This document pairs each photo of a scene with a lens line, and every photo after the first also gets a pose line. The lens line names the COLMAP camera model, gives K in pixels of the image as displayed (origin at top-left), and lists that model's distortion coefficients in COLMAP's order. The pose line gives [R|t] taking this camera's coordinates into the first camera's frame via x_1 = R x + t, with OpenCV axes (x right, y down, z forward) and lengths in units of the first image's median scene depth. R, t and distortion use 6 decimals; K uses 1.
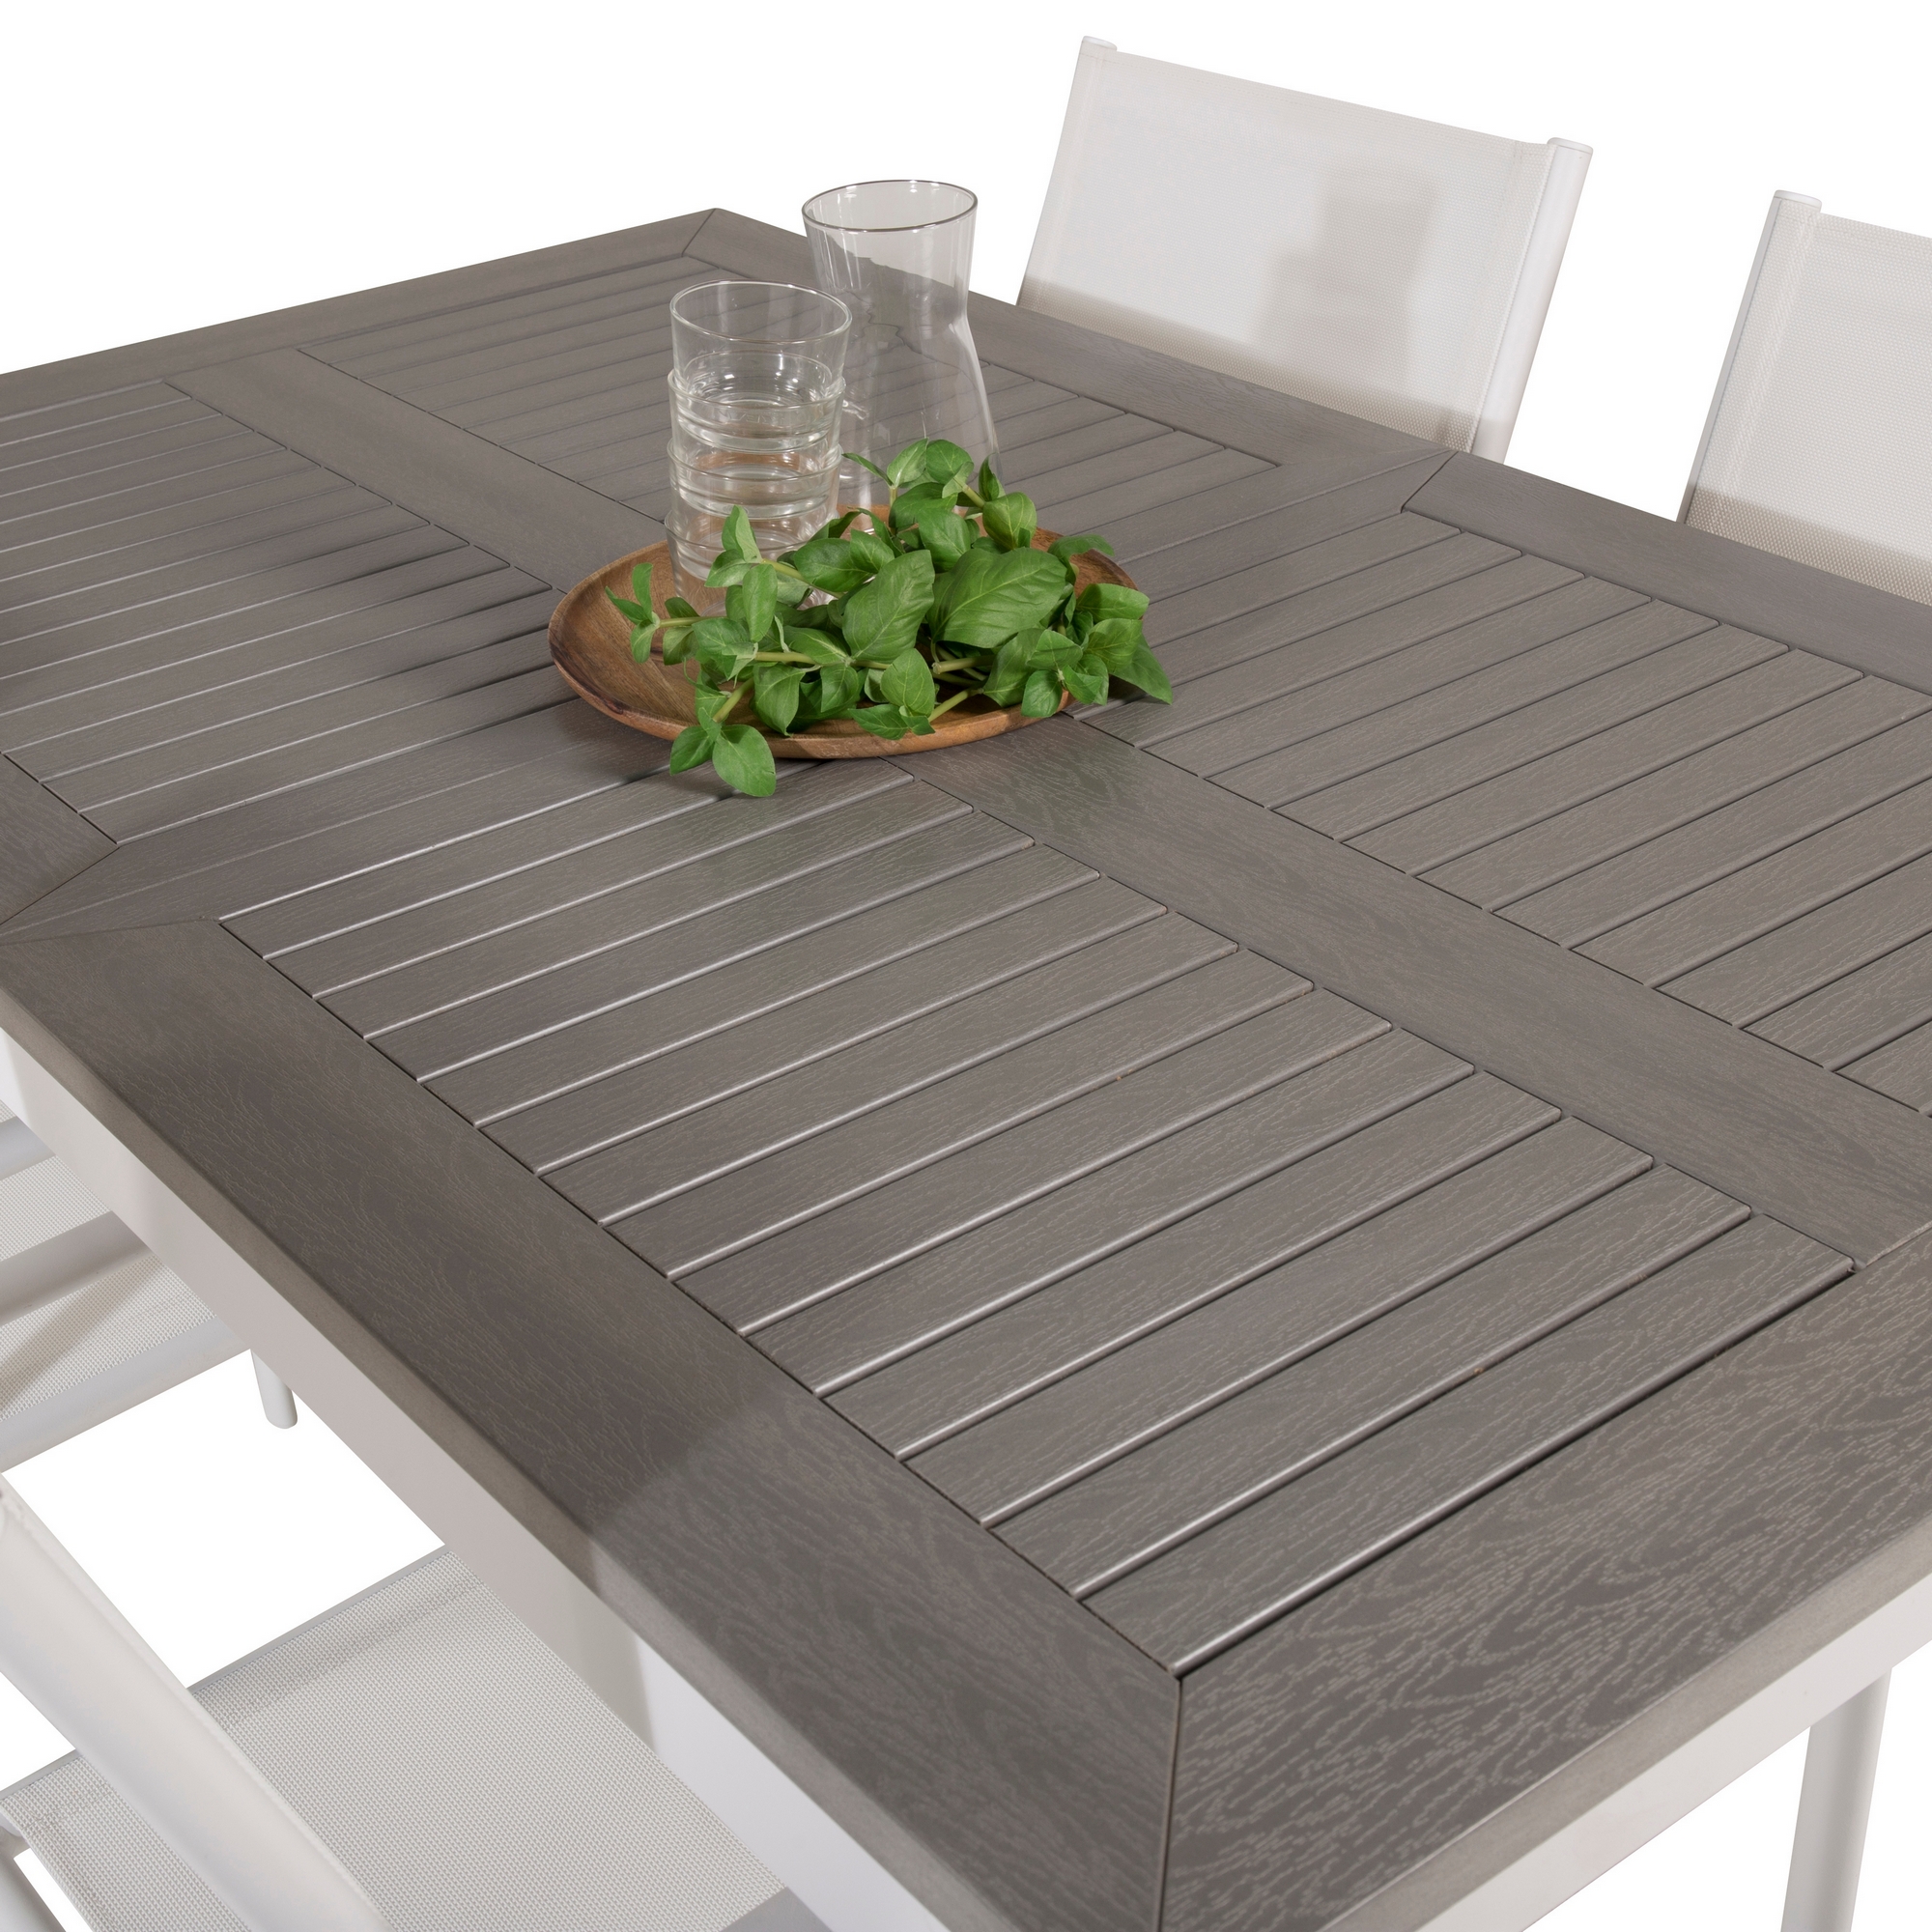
lens RADIAL K [[2998.7, 0, 966.0], [0, 2998.7, 966.0], [0, 0, 1]] dist [-0.018632, 0.041336]
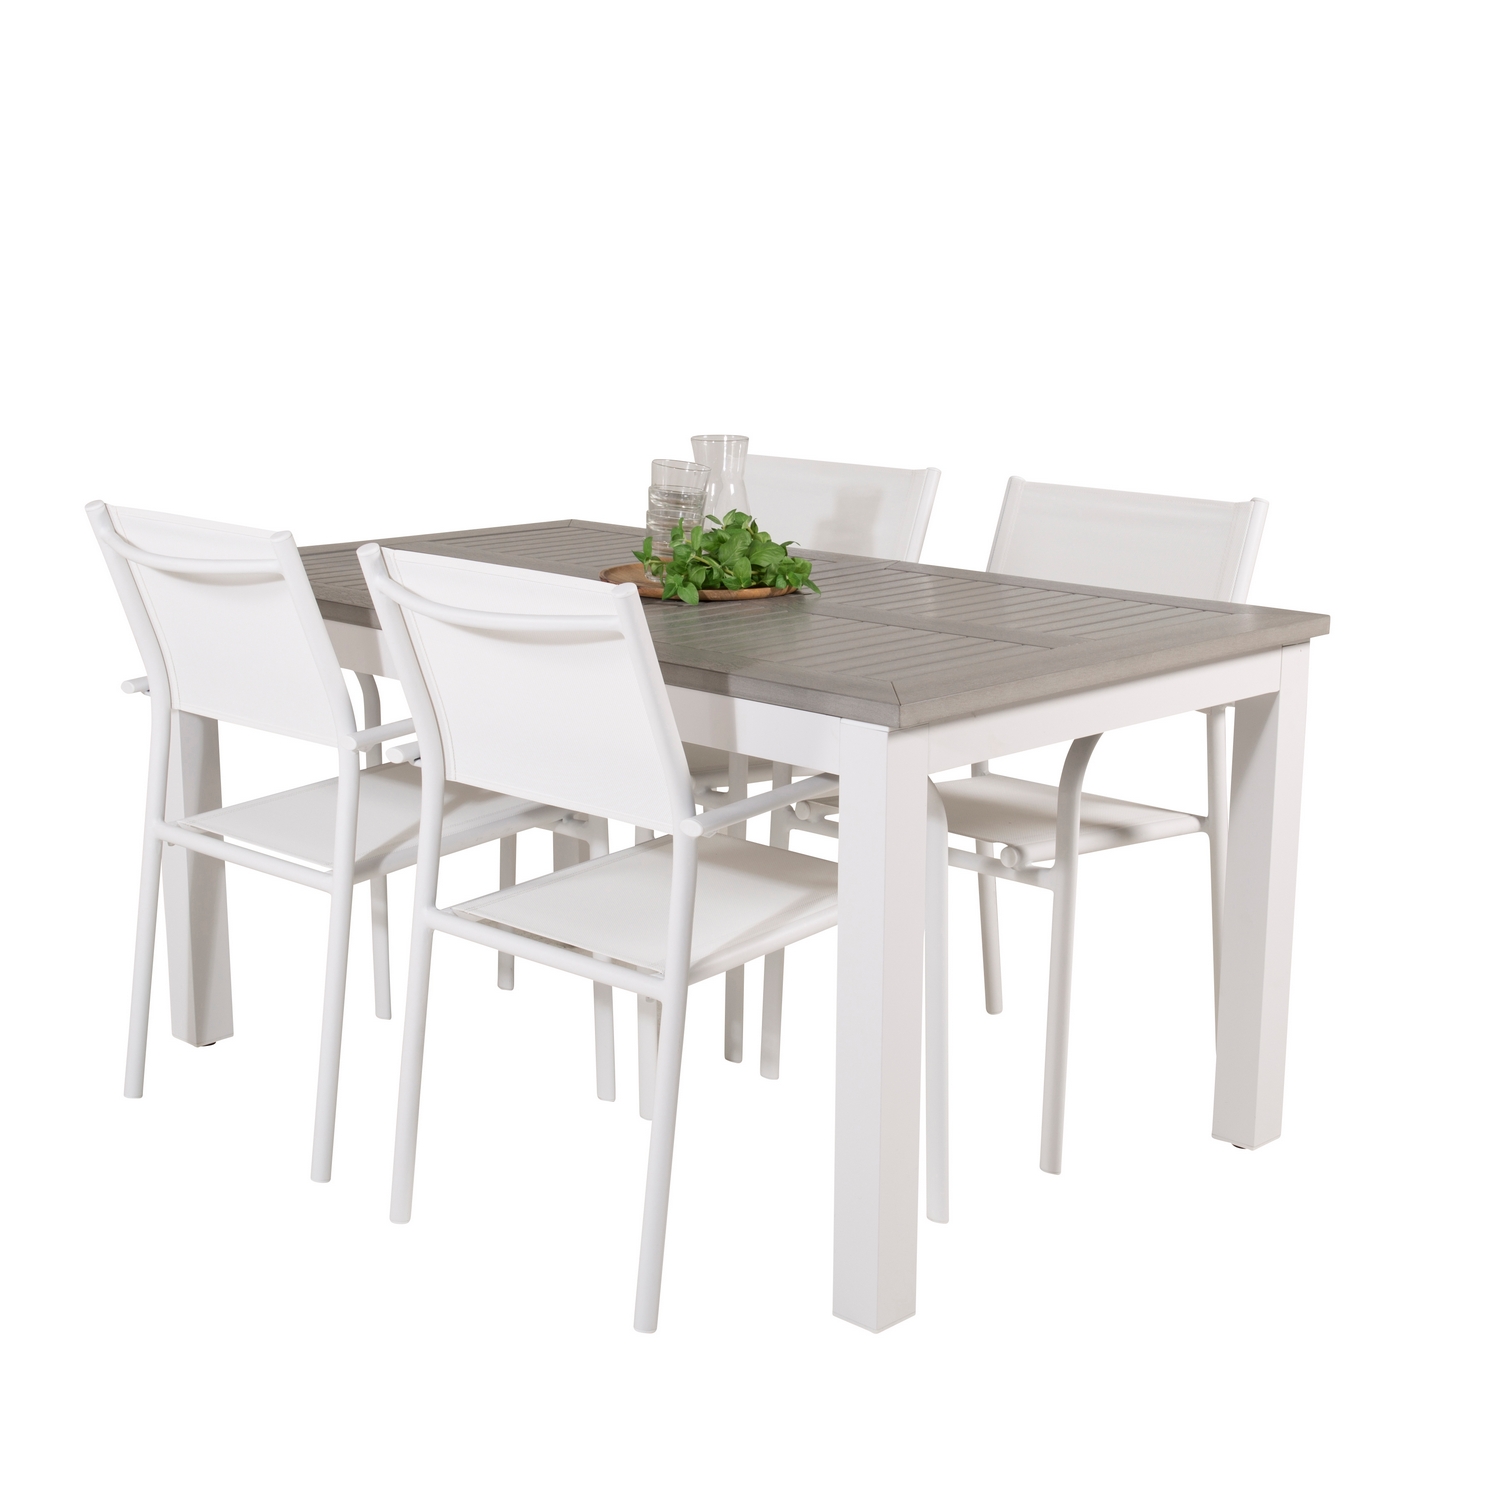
lens RADIAL K [[2328.2, 0, 750.0], [0, 2328.2, 750.0], [0, 0, 1]] dist [-0.018632, 0.041336]
pose [[0.989291, 0.011924, 0.145468, -0.291923], [0.030022, 0.958721, -0.282758, 0.619613], [-0.142835, 0.284098, 0.948096, -0.984098]]
